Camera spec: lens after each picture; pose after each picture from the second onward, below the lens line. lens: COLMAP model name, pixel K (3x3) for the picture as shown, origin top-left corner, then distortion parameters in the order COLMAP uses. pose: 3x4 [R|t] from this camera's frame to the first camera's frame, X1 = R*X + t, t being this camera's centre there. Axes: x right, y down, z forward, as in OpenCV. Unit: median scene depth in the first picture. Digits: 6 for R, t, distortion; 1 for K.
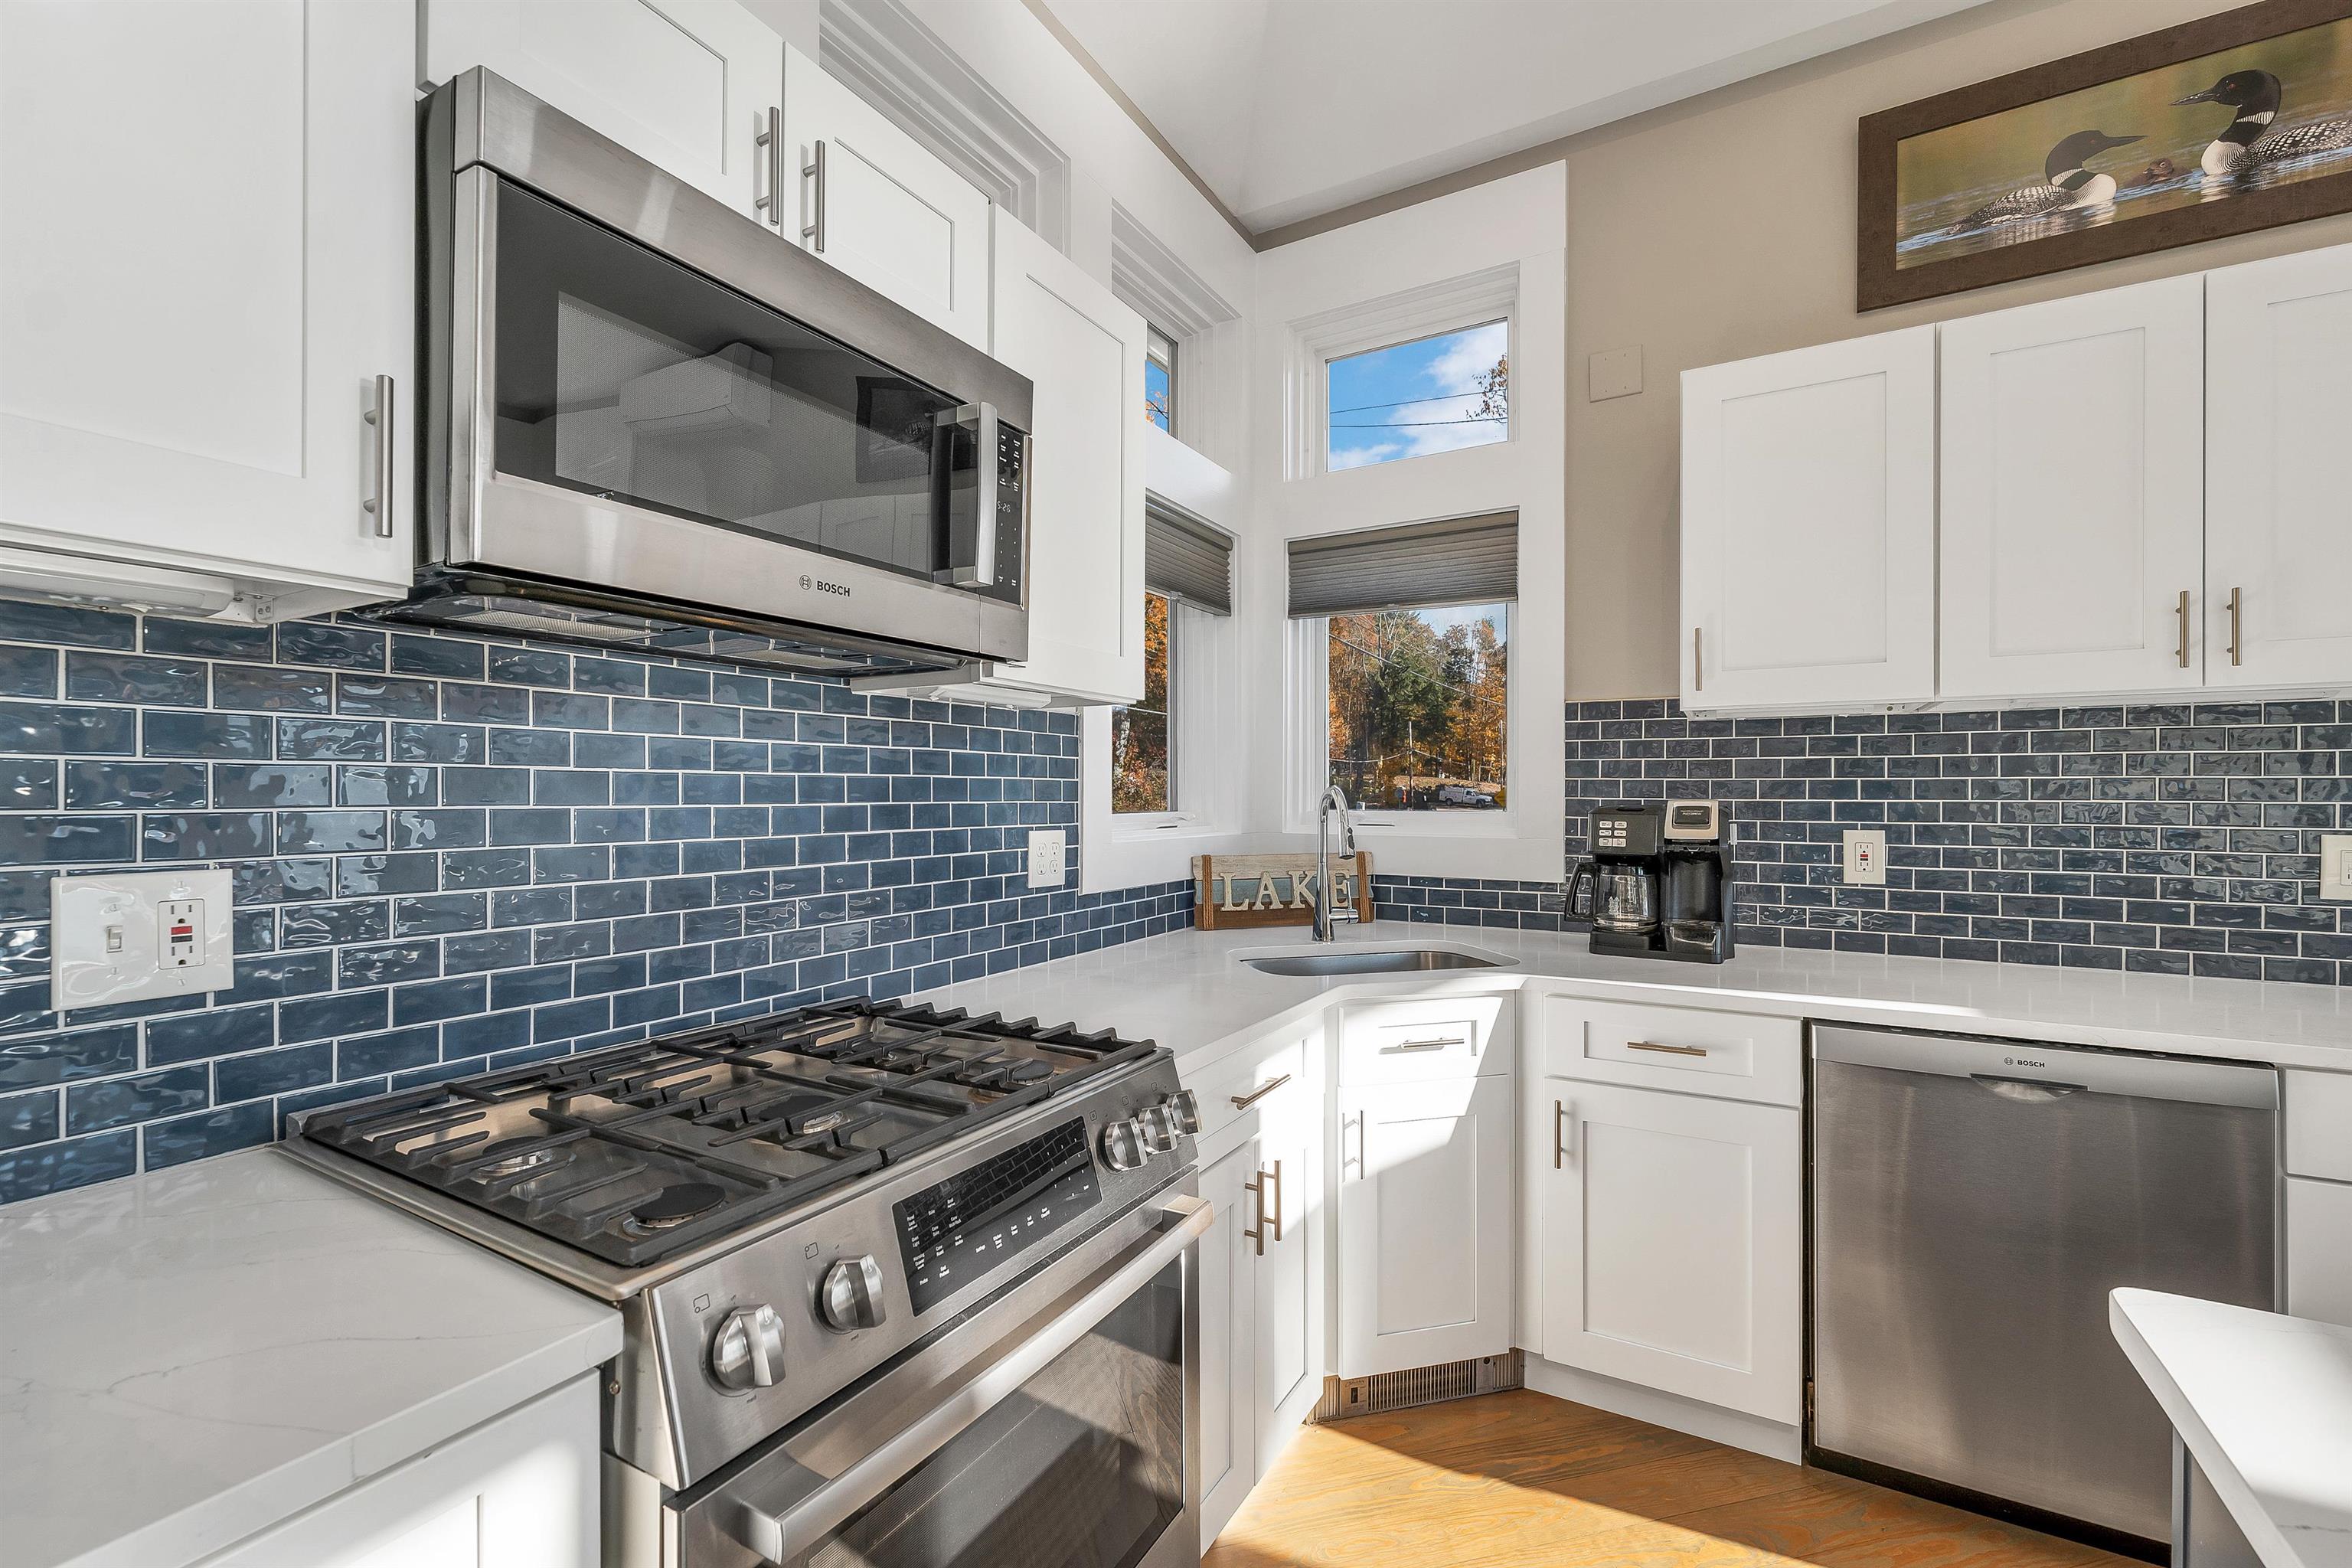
lens RADIAL K [[985.7, 0, 1176.6], [0, 985.7, 791.2], [0, 0, 1]] dist [0.001613, 0.000141]
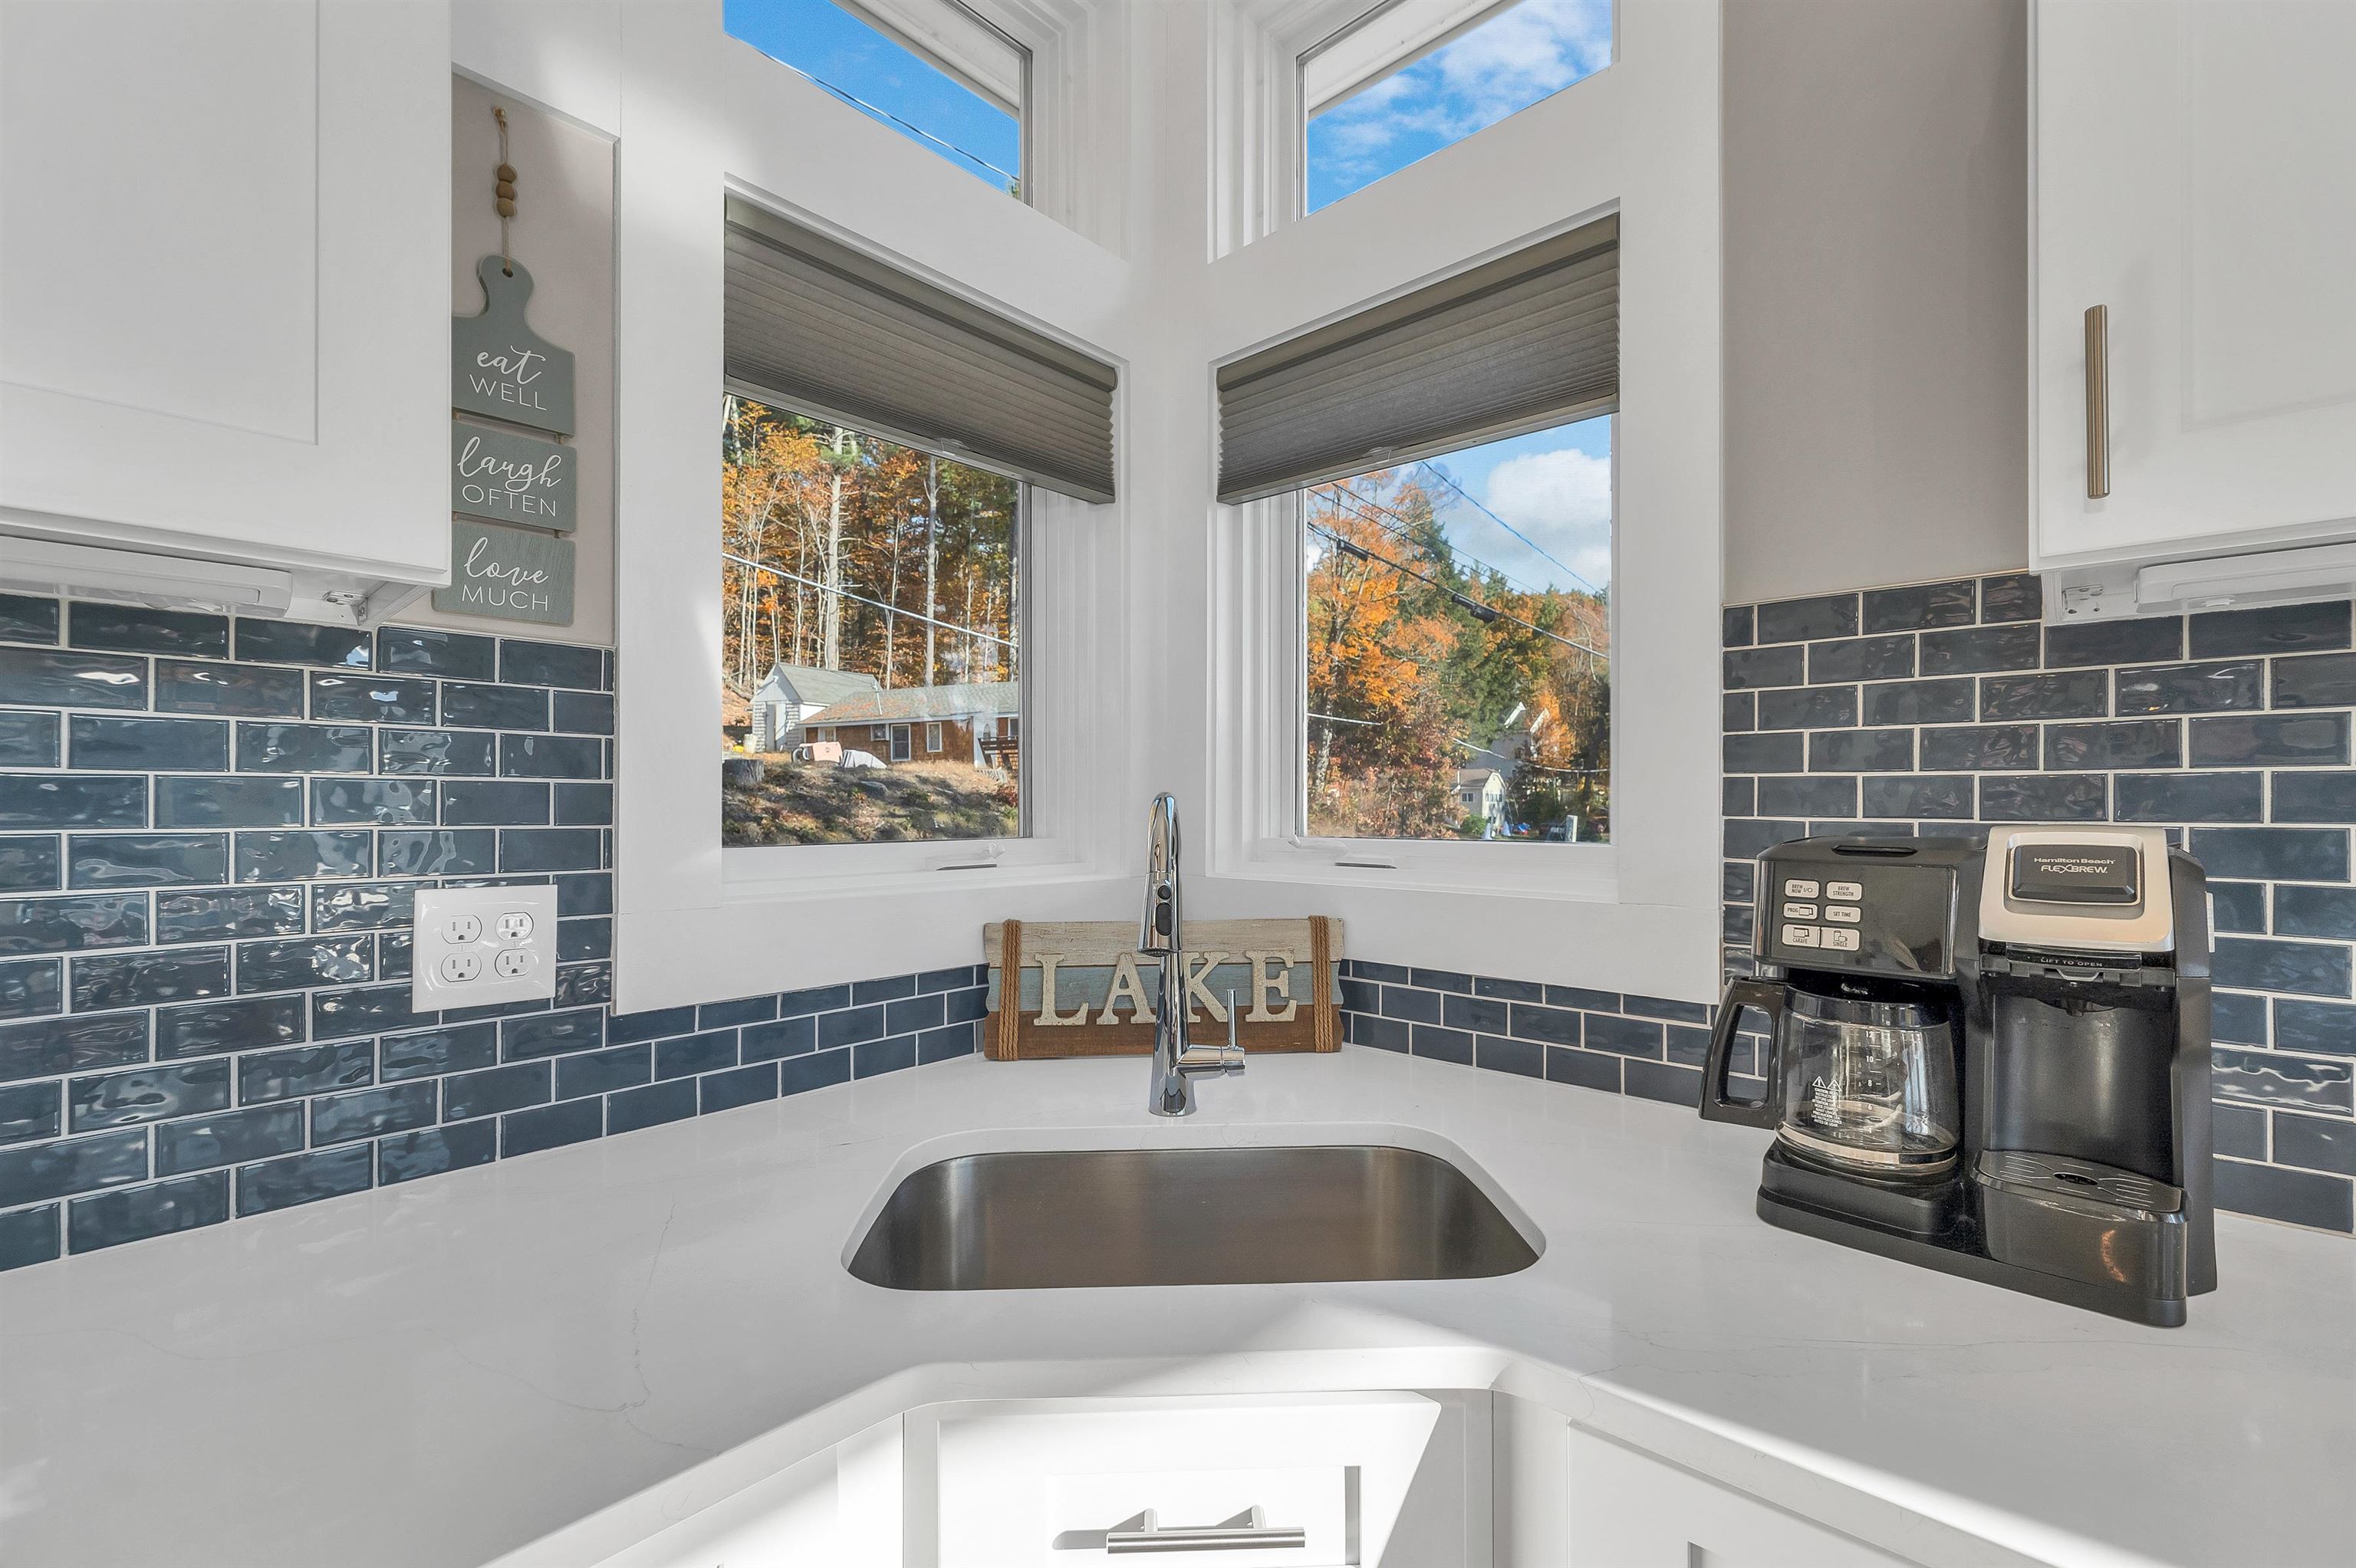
lens RADIAL K [[990.3, 0, 1175.0], [0, 990.3, 803.7], [0, 0, 1]] dist [0.001169, 0.000150]
pose [[0.977028, -0.001557, -0.213104, 0.263595], [0.001462, 0.999999, -0.000600, 0.000299], [0.213105, 0.000275, 0.977029, 0.539657]]
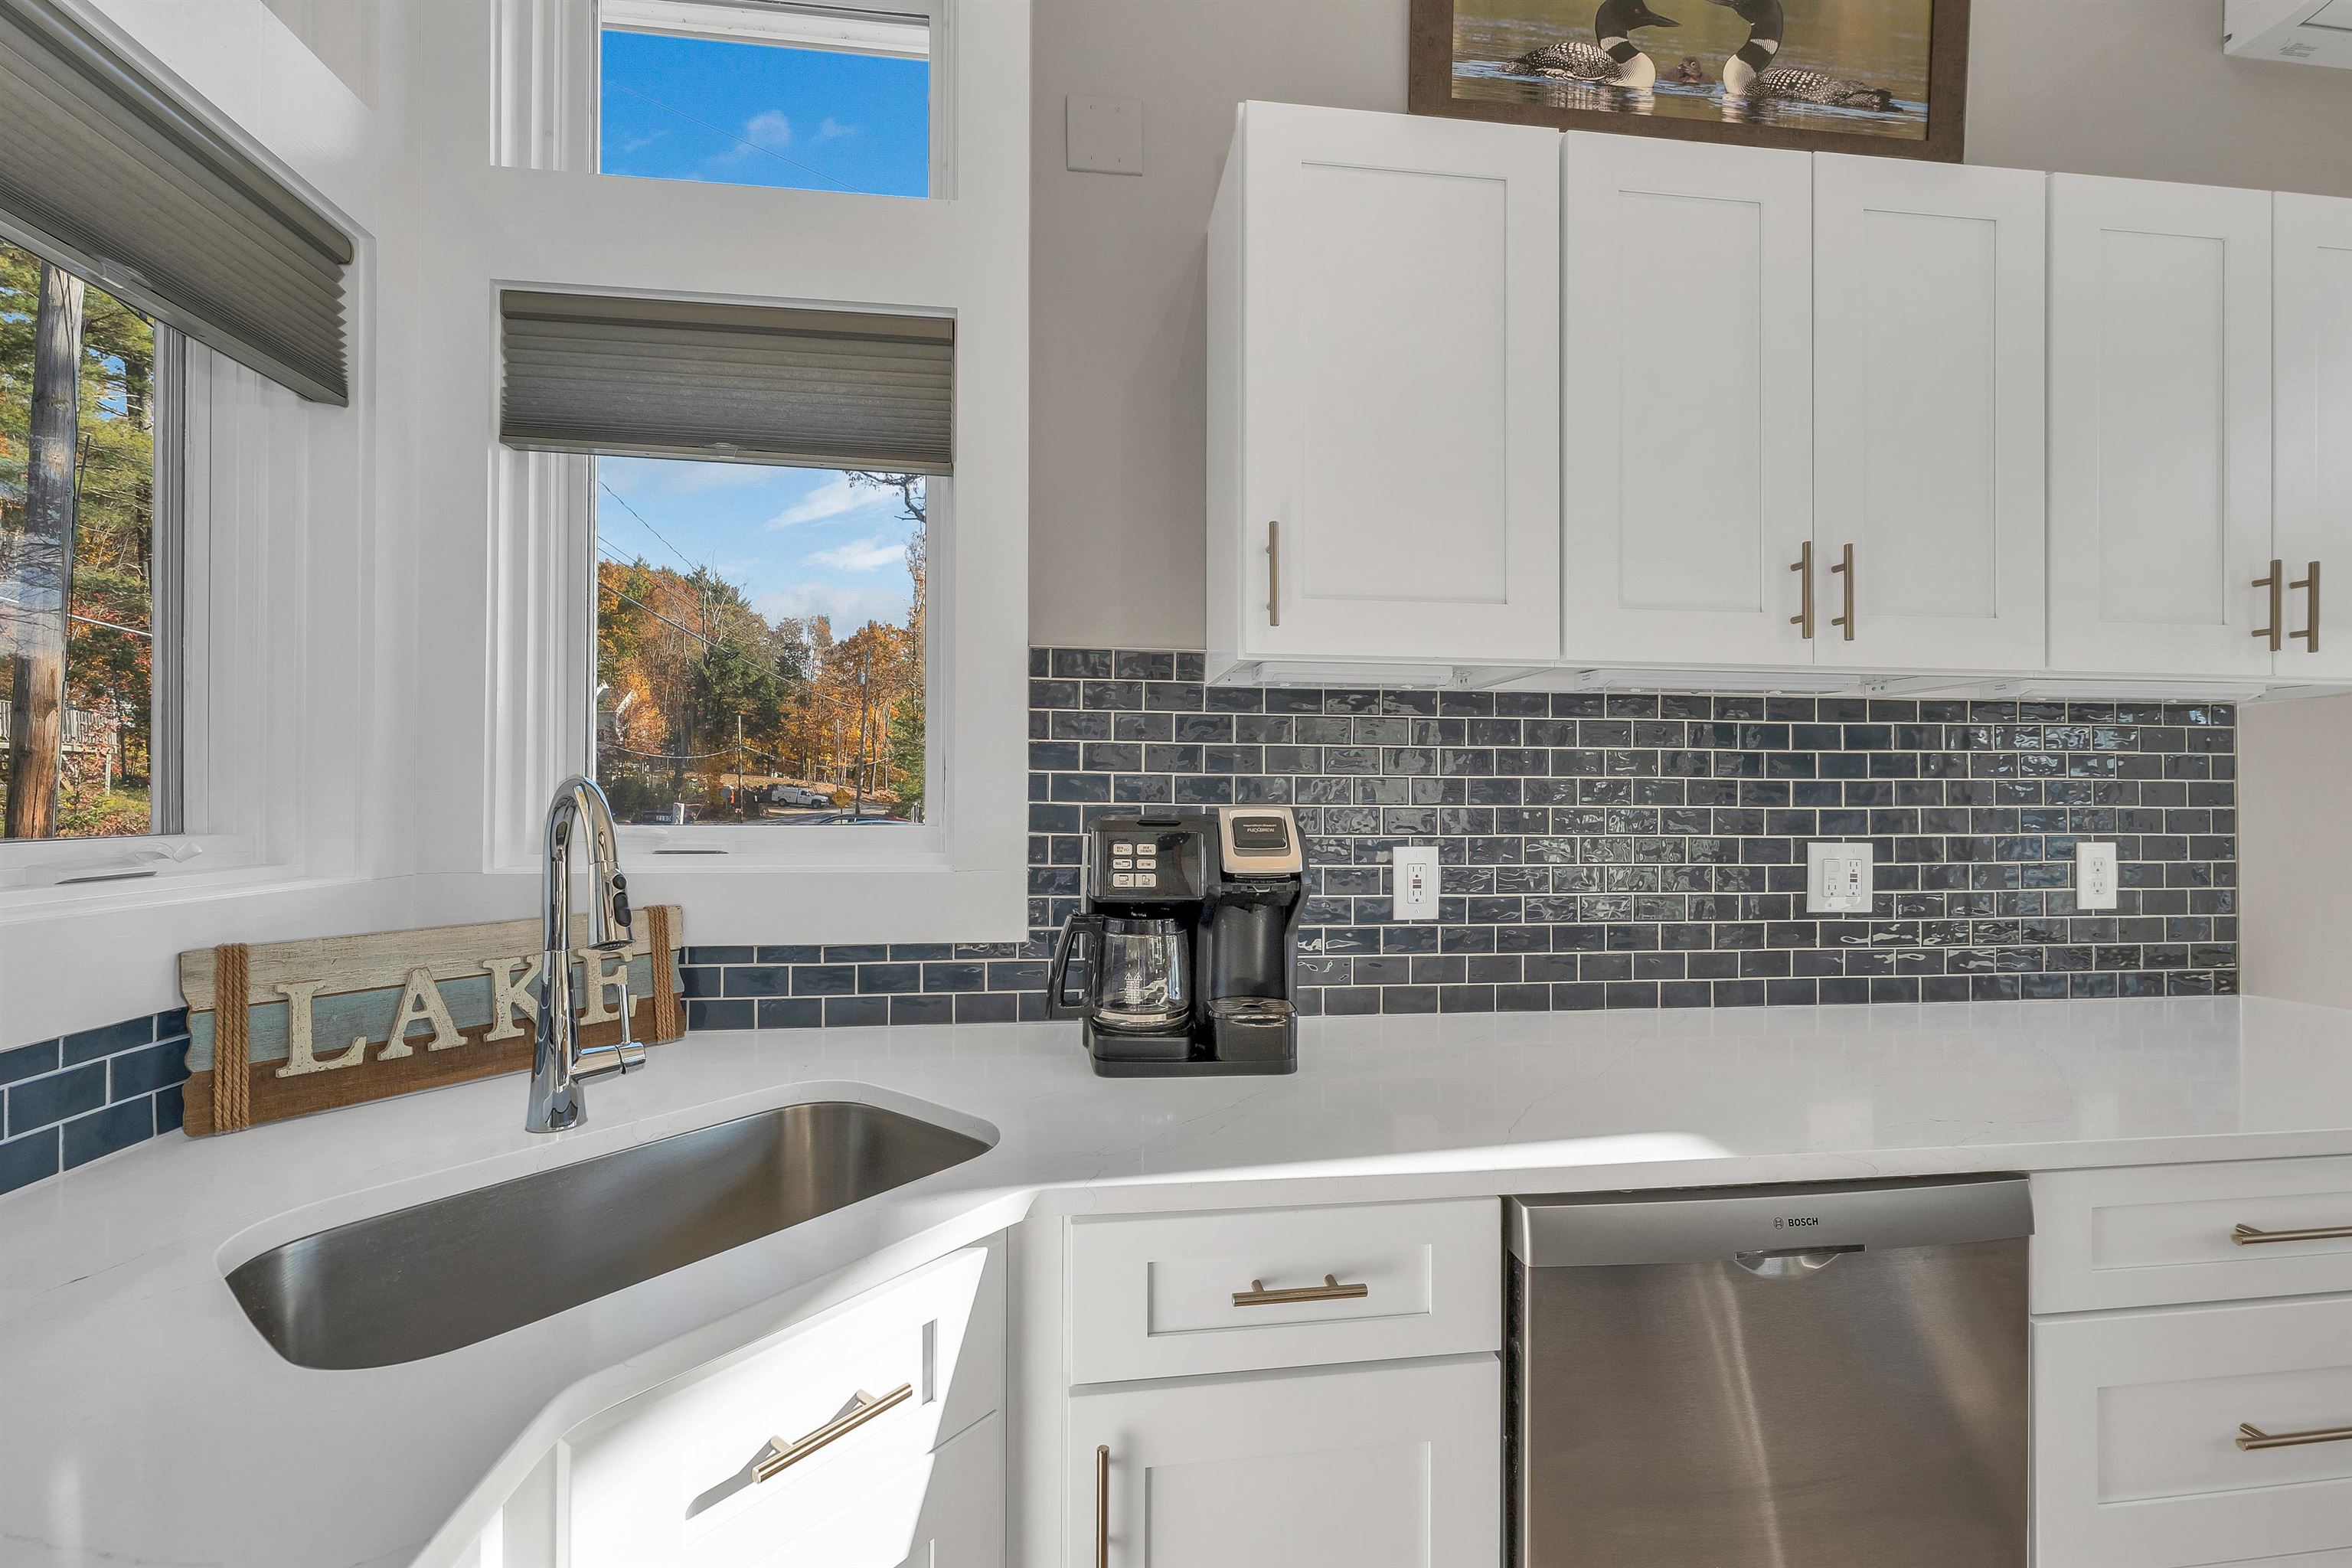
lens RADIAL K [[985.7, 0, 1176.6], [0, 985.7, 791.2], [0, 0, 1]] dist [0.001613, 0.000141]
pose [[0.795626, 0.004818, 0.605769, 0.104493], [-0.004671, 0.999987, -0.001818, 0.000453], [-0.605770, -0.001384, 0.795639, 0.492802]]
